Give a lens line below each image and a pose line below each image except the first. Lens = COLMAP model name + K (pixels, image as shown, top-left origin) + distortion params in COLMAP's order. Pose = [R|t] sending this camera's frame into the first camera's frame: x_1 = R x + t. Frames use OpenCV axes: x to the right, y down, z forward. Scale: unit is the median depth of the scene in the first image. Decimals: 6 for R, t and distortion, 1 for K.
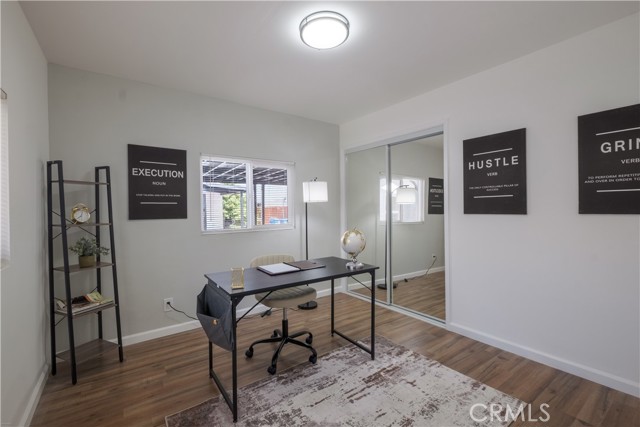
lens RADIAL K [[280.0, 0, 316.1], [0, 280.0, 211.3], [0, 0, 1]] dist [-0.003432, -0.000412]
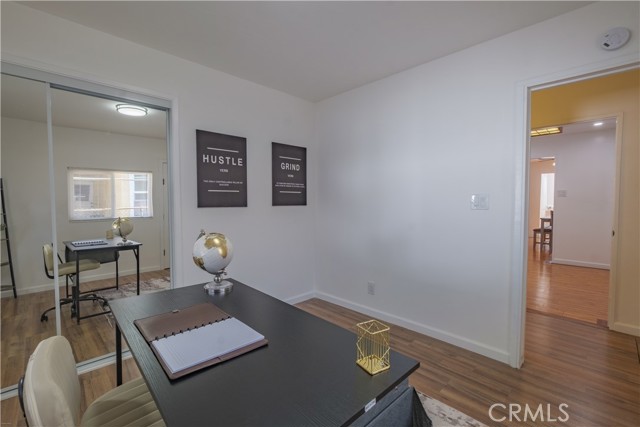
lens RADIAL K [[280.0, 0, 316.1], [0, 280.0, 211.3], [0, 0, 1]] dist [-0.003432, -0.000412]
pose [[-0.136528, -0.023261, 0.990363, -0.509448], [0.011216, 0.999624, 0.025025, 0.002325], [-0.990573, 0.014525, -0.136215, 0.810186]]
